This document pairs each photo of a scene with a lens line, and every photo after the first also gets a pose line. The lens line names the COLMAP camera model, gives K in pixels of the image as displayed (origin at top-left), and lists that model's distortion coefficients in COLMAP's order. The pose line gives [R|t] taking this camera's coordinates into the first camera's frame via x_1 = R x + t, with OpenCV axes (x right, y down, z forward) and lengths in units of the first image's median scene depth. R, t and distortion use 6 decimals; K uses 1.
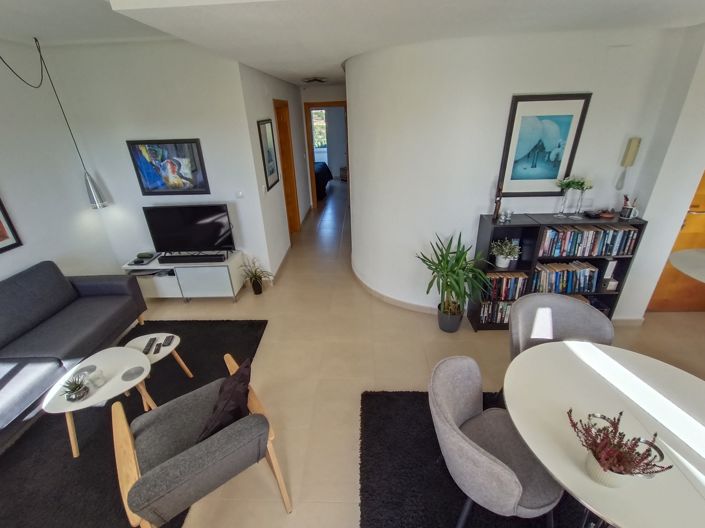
lens RADIAL K [[320.7, 0, 346.7], [0, 320.7, 261.0], [0, 0, 1]] dist [-0.020451, 0.008719]
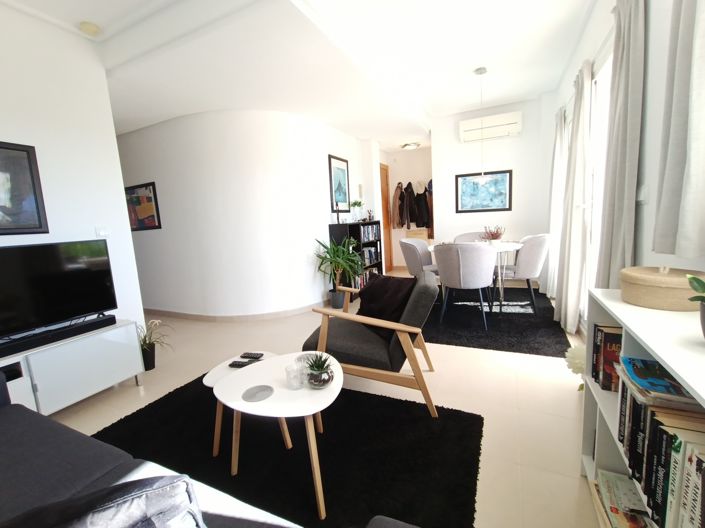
lens RADIAL K [[320.7, 0, 349.7], [0, 320.7, 257.7], [0, 0, 1]] dist [-0.020451, 0.008719]
pose [[0.403897, -0.100766, 0.909238, -0.919772], [0.431799, 0.897227, -0.092377, 0.176417], [-0.806484, 0.429919, 0.405898, 0.356816]]
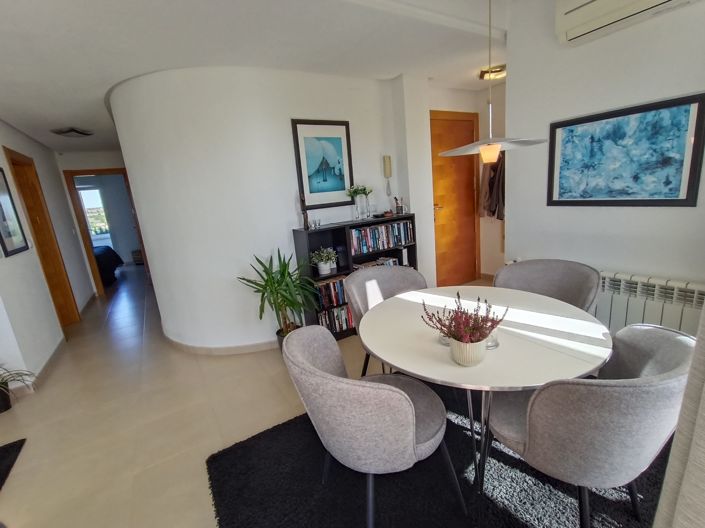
lens RADIAL K [[320.7, 0, 348.2], [0, 320.7, 261.2], [0, 0, 1]] dist [-0.020451, 0.008719]
pose [[0.829607, -0.162642, 0.534135, 0.002958], [0.295594, 0.939513, -0.173032, 0.174109], [-0.473684, 0.301436, 0.827502, 0.097920]]
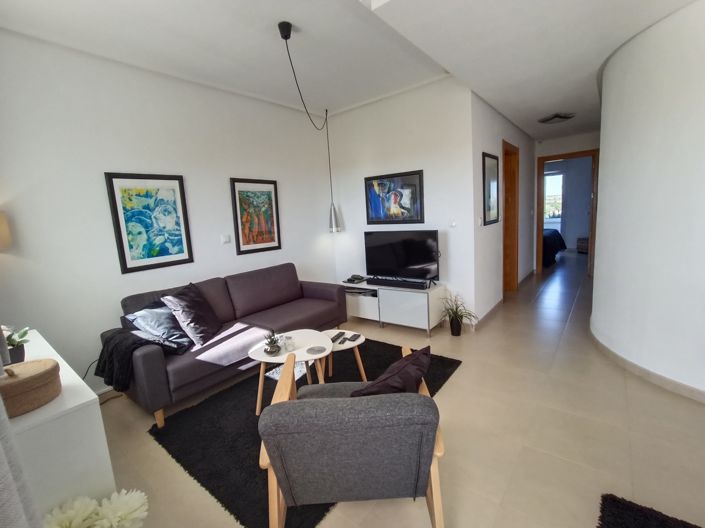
lens RADIAL K [[320.7, 0, 349.5], [0, 320.7, 262.0], [0, 0, 1]] dist [-0.020451, 0.008719]
pose [[0.802835, 0.072912, -0.591726, -0.010466], [-0.223404, 0.956972, -0.185189, 0.178897], [0.552763, 0.280870, 0.784579, 0.135592]]
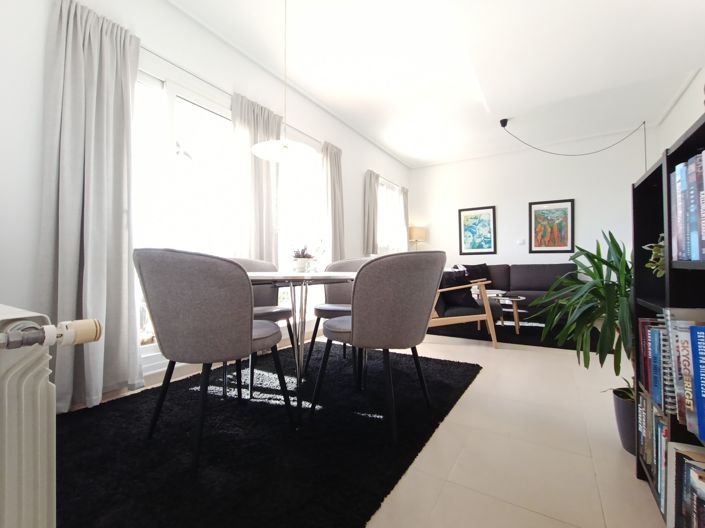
lens RADIAL K [[320.7, 0, 349.9], [0, 320.7, 259.1], [0, 0, 1]] dist [-0.020451, 0.008719]
pose [[-0.498069, 0.016776, -0.866975, 0.923841], [-0.352553, 0.909531, 0.220137, 0.024830], [0.792233, 0.415298, -0.447095, 0.815201]]
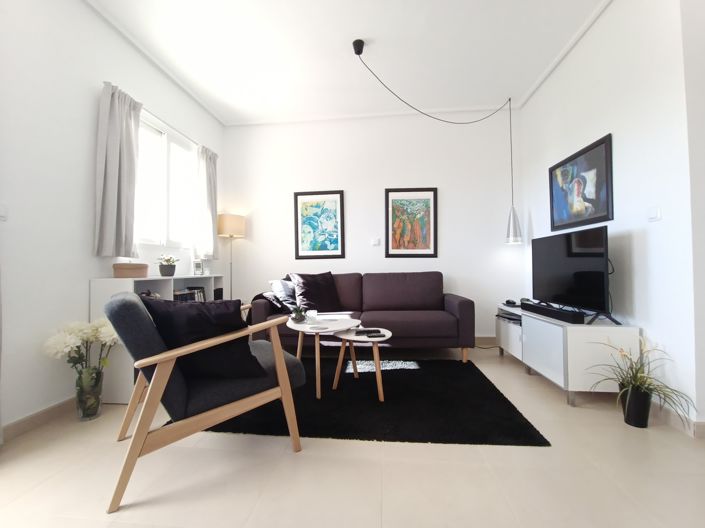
lens RADIAL K [[320.7, 0, 351.3], [0, 320.7, 259.8], [0, 0, 1]] dist [-0.020451, 0.008719]
pose [[-0.058390, 0.012445, -0.998216, 0.247036], [-0.414900, 0.909170, 0.035604, 0.052515], [0.907992, 0.416239, -0.047924, 0.741924]]
